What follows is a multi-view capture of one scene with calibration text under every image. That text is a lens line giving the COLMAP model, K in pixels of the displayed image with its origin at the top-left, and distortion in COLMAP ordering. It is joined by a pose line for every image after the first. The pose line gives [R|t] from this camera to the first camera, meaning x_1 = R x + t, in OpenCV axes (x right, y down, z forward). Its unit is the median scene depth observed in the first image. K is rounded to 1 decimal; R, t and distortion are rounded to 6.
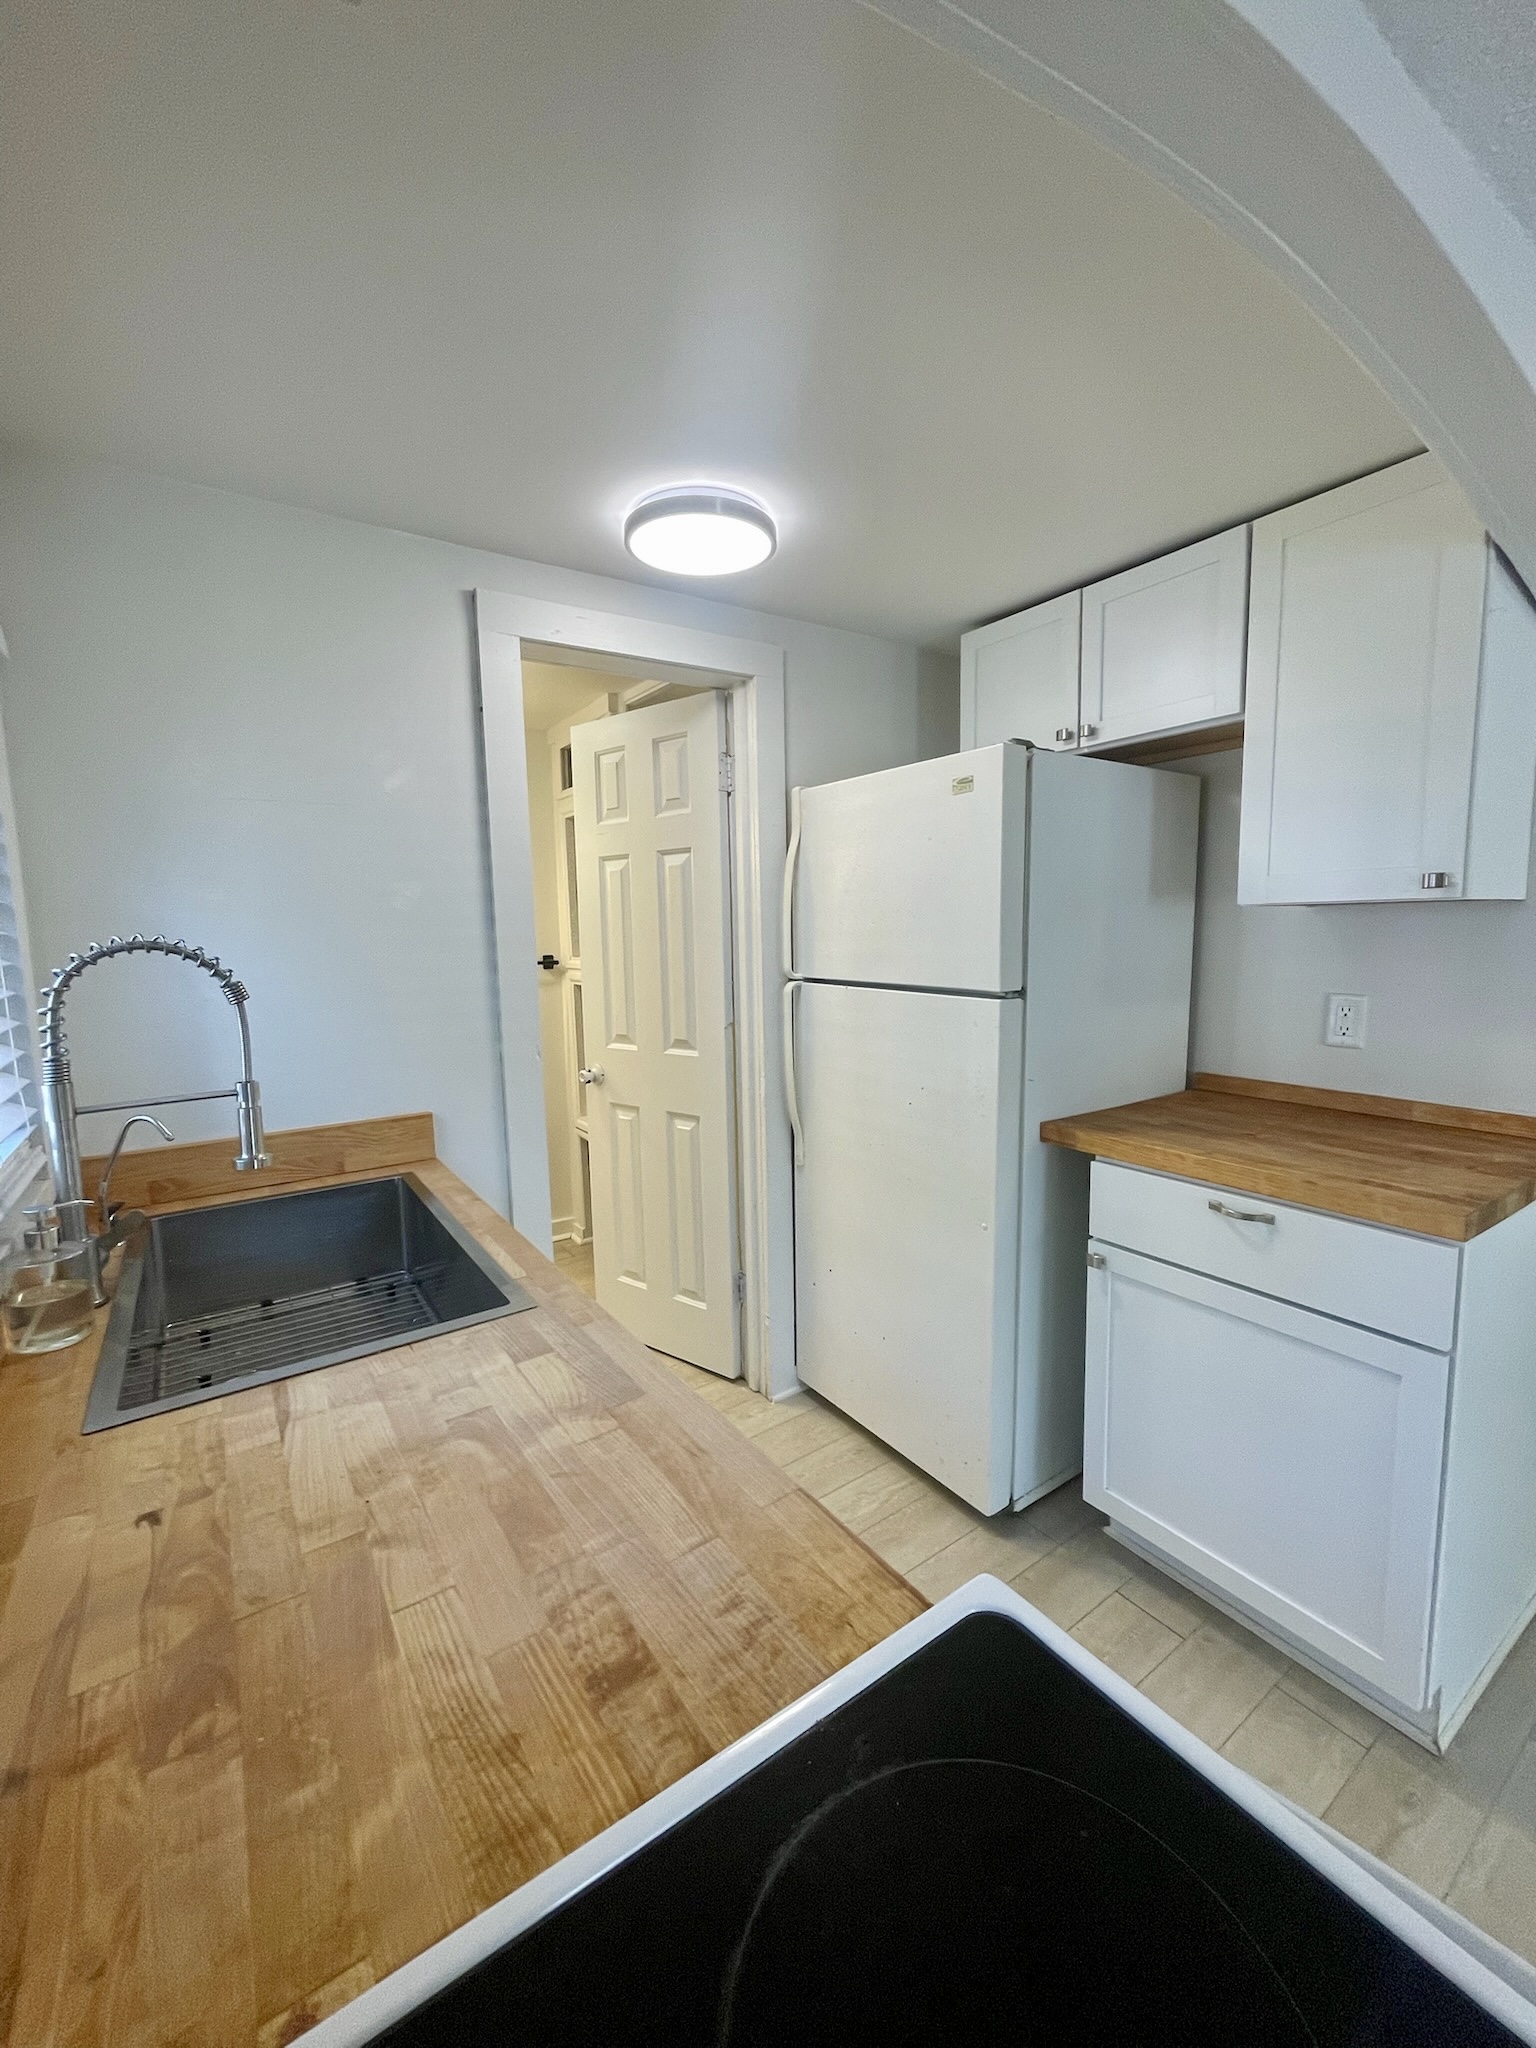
lens RADIAL K [[824.2, 0, 770.1], [0, 824.2, 1027.7], [0, 0, 1]] dist [-0.003632, -0.000119]
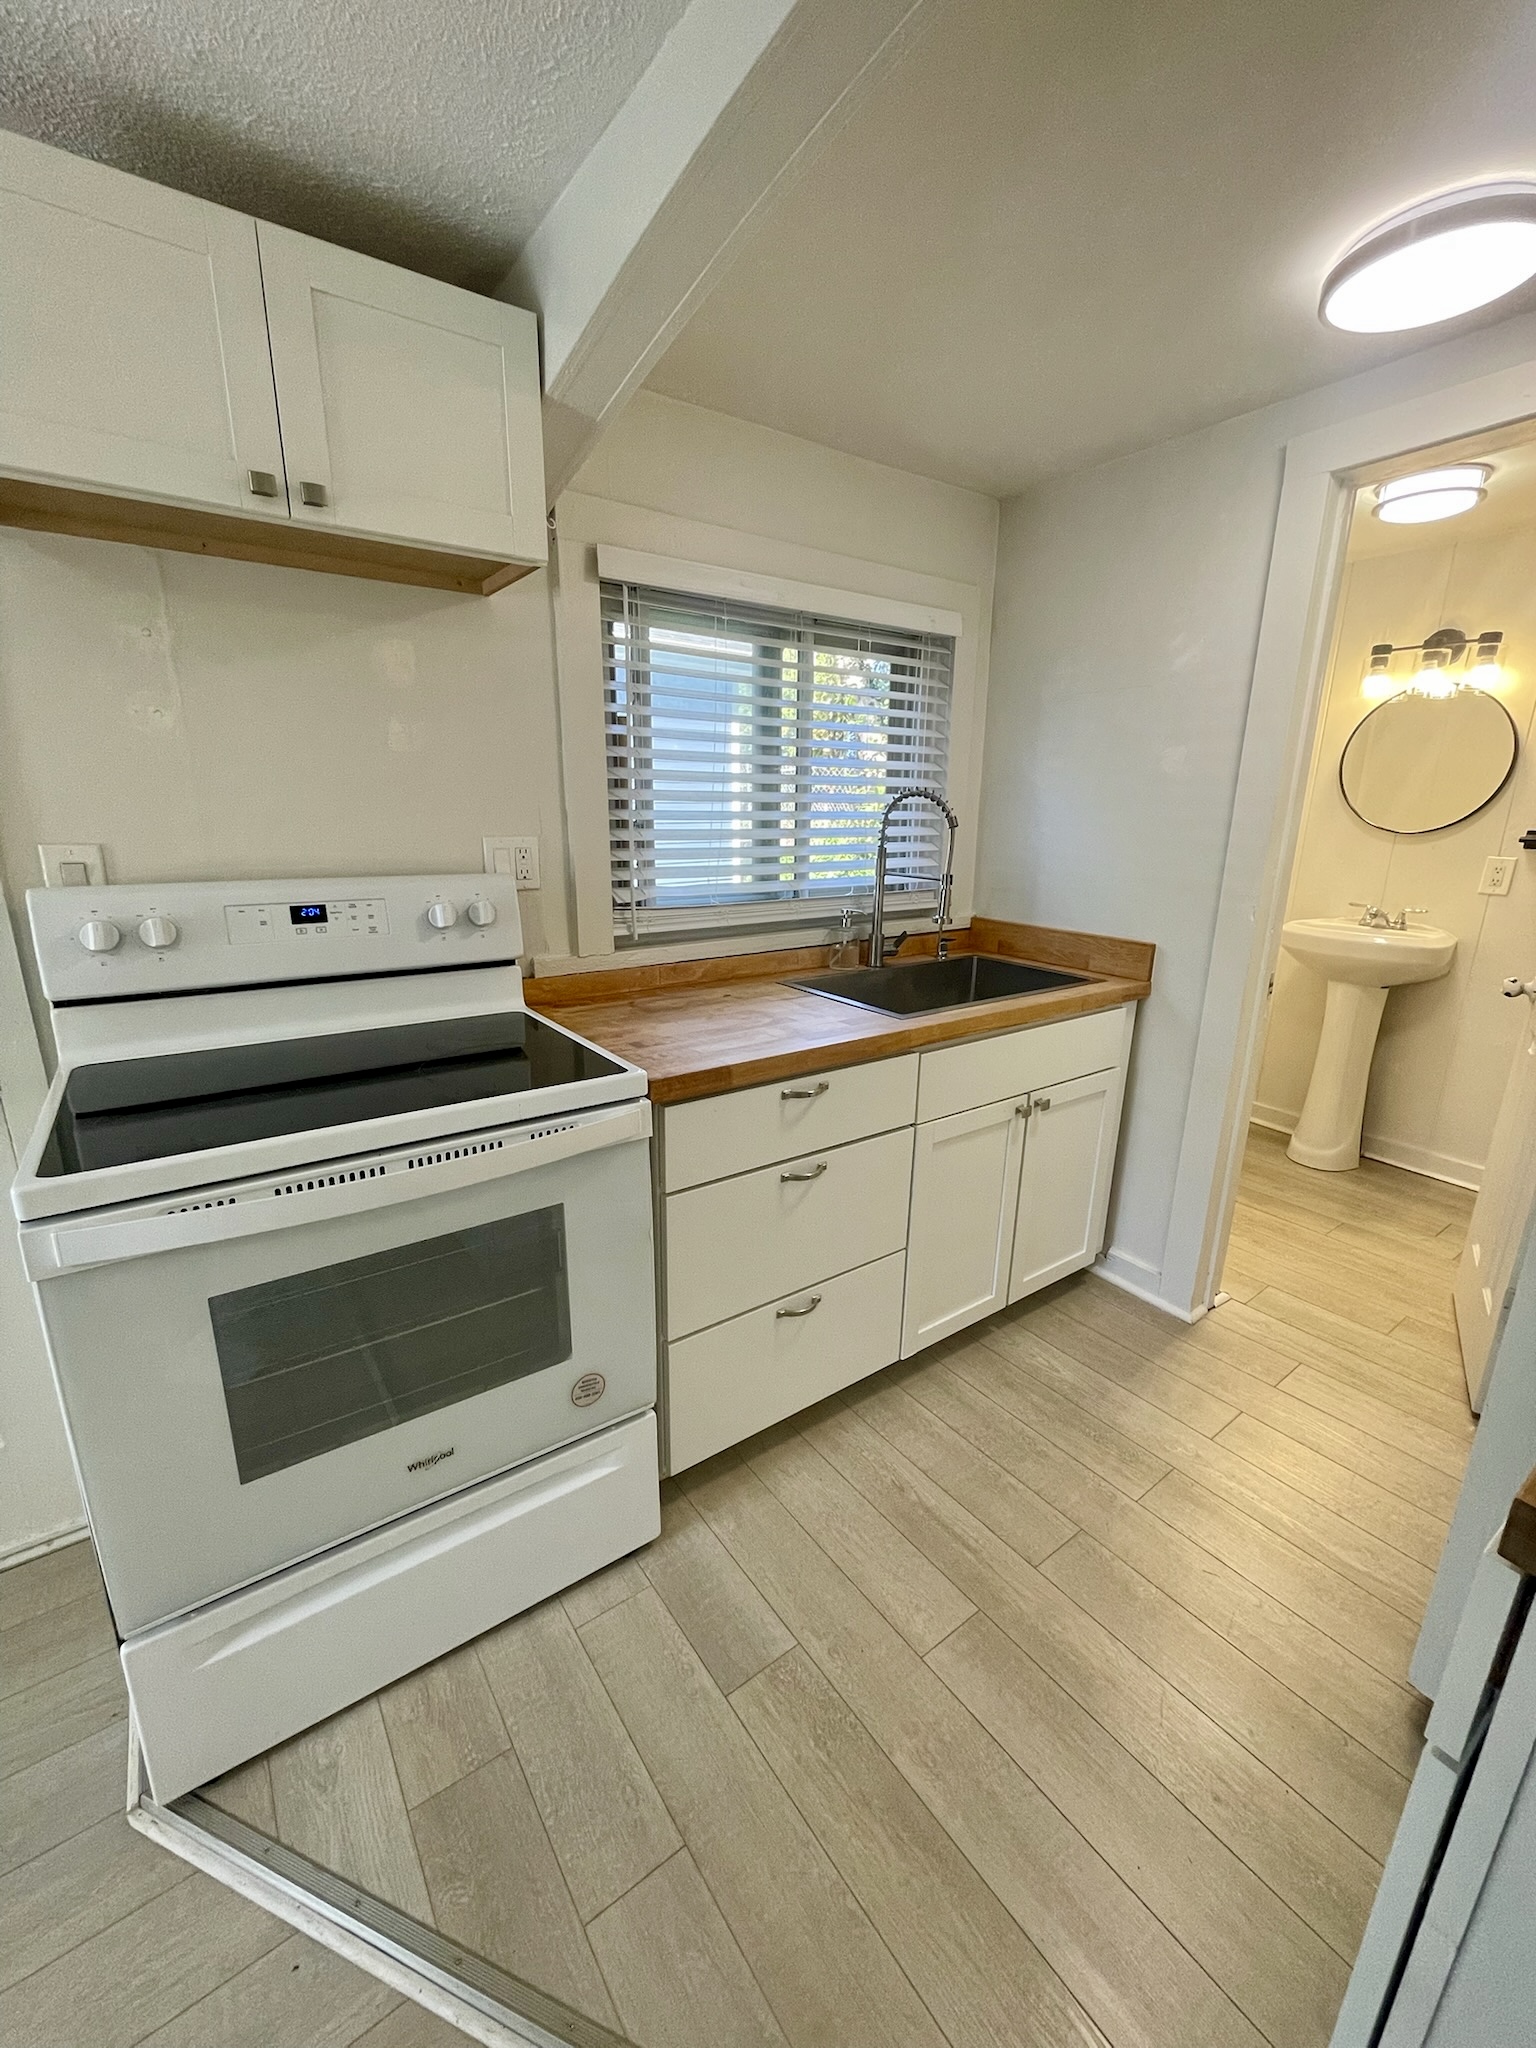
lens RADIAL K [[824.2, 0, 770.1], [0, 824.2, 1027.7], [0, 0, 1]] dist [-0.003632, -0.000119]
pose [[0.025732, 0.282984, -0.958779, 0.749567], [-0.133863, 0.951435, 0.277223, -0.039840], [0.990666, 0.121212, 0.062364, 0.367128]]
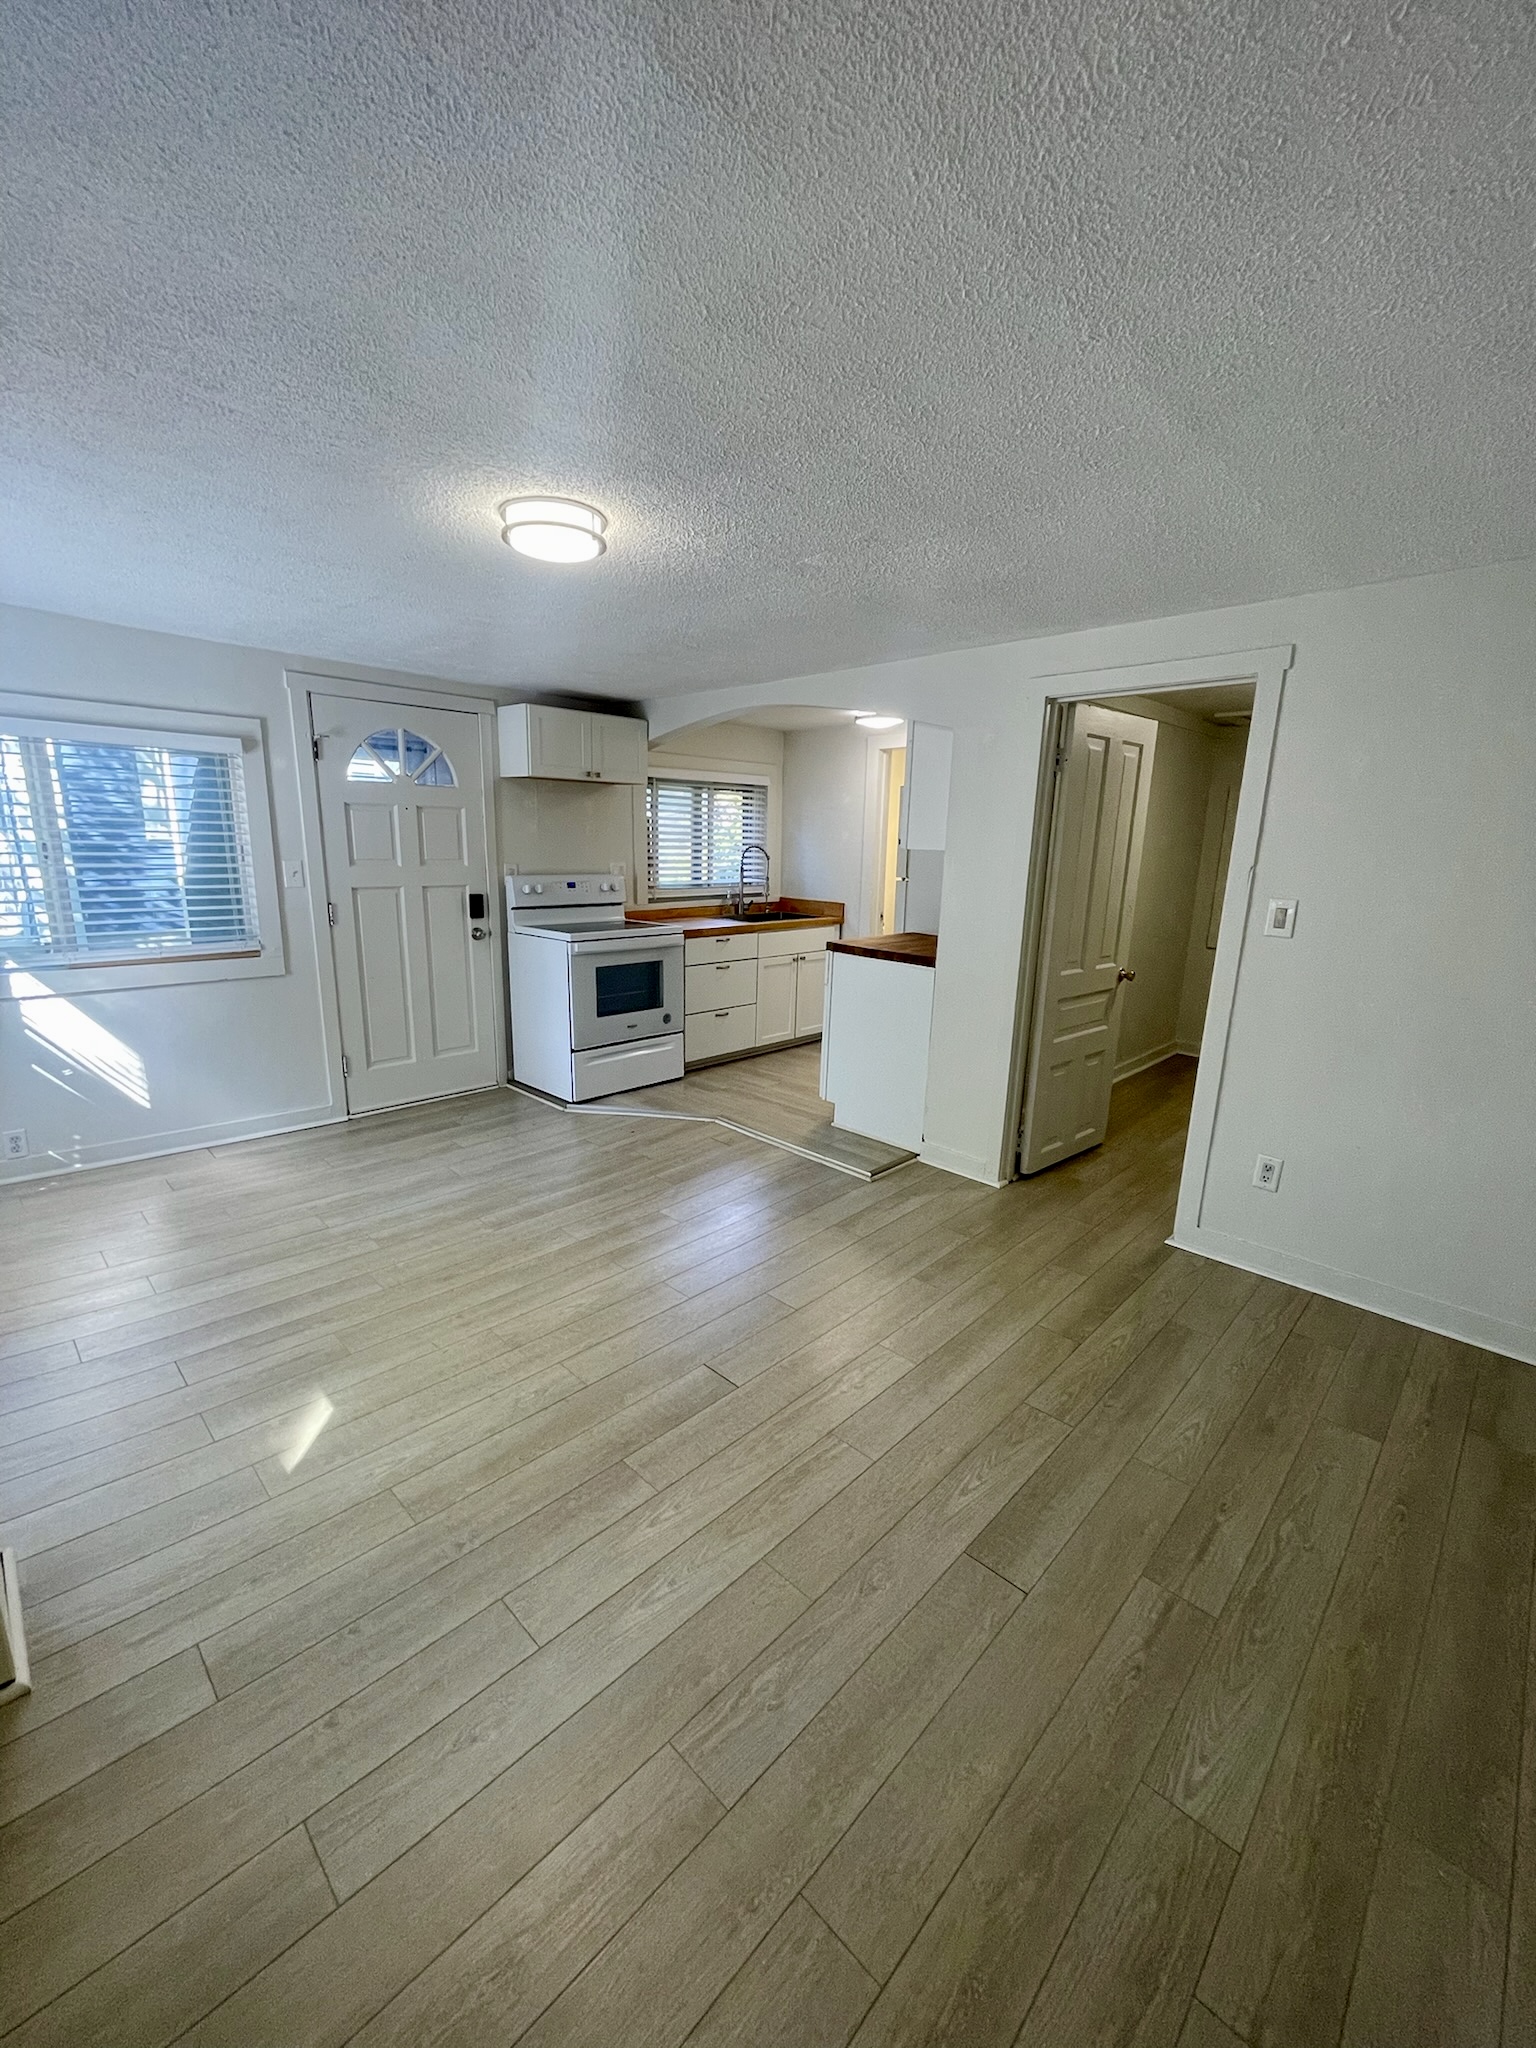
lens RADIAL K [[824.2, 0, 770.1], [0, 824.2, 1027.7], [0, 0, 1]] dist [-0.003632, -0.000119]
pose [[0.205345, 0.248223, -0.946688, 2.656789], [-0.145402, 0.964305, 0.221303, -0.097676], [0.967828, 0.092207, 0.234108, -0.000180]]
